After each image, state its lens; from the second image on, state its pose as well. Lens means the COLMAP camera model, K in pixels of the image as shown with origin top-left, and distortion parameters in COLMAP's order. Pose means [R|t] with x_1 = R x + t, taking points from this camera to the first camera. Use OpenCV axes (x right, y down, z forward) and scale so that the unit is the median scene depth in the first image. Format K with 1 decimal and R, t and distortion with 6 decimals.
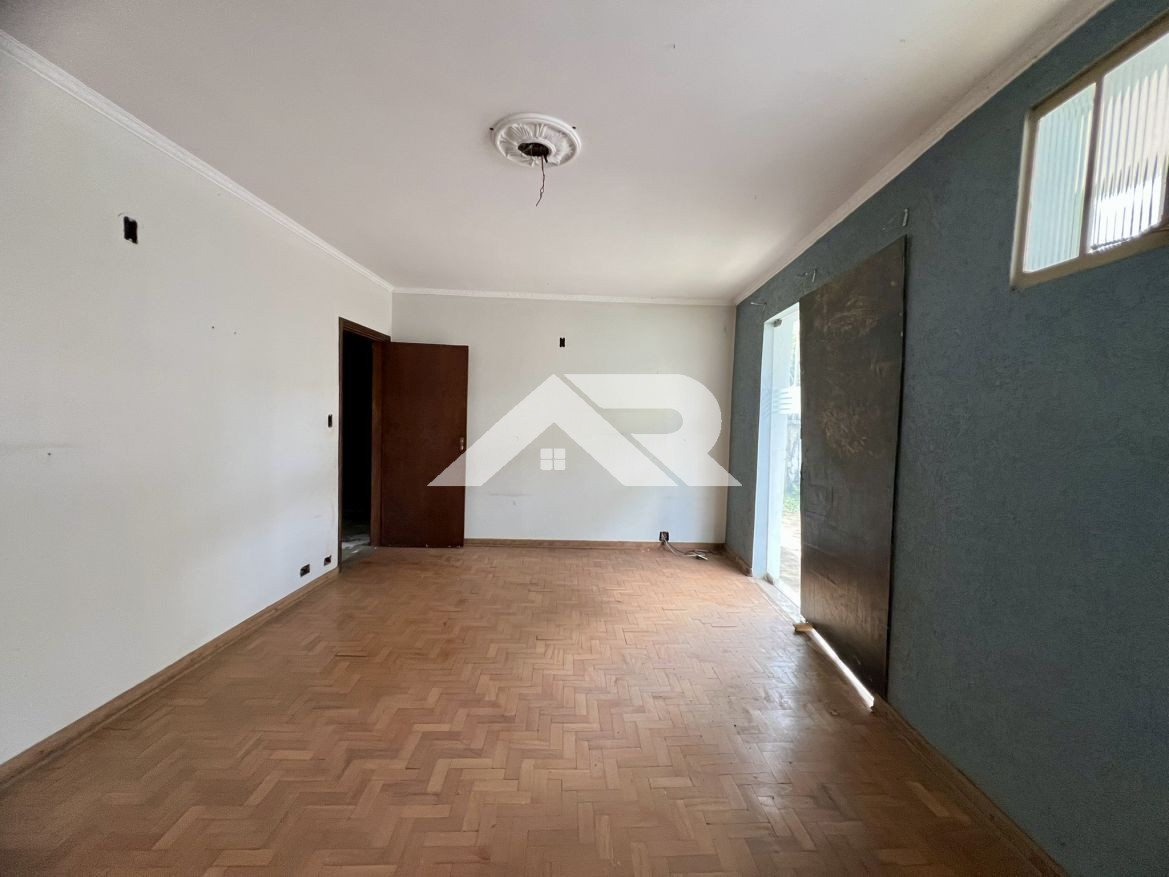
lens RADIAL K [[464.8, 0, 584.5], [0, 464.8, 438.5], [0, 0, 1]] dist [-0.001510, -0.000163]
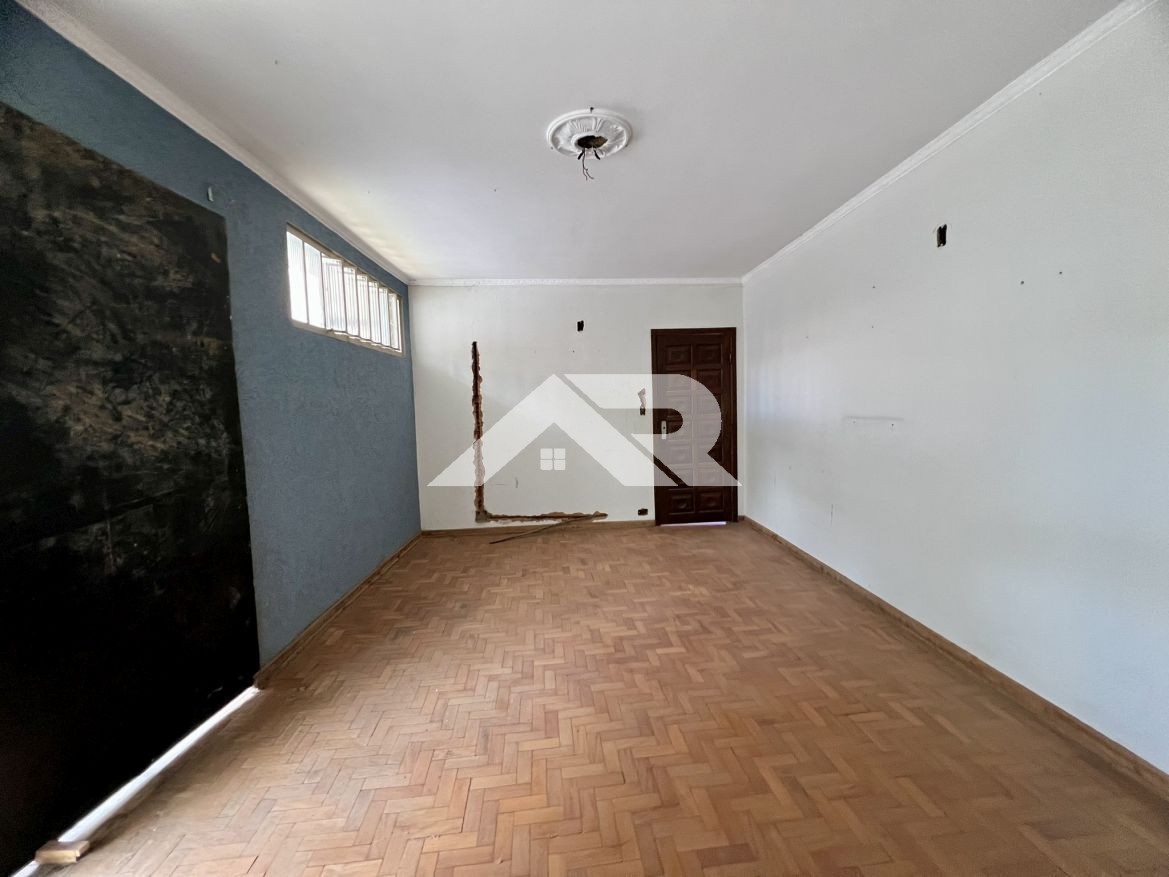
lens RADIAL K [[464.8, 0, 584.5], [0, 464.8, 438.5], [0, 0, 1]] dist [-0.001510, -0.000163]
pose [[-0.998483, 0.003906, -0.054924, -0.029741], [-0.002626, 0.992969, 0.118347, -0.077639], [0.055000, 0.118312, -0.991452, 1.926912]]
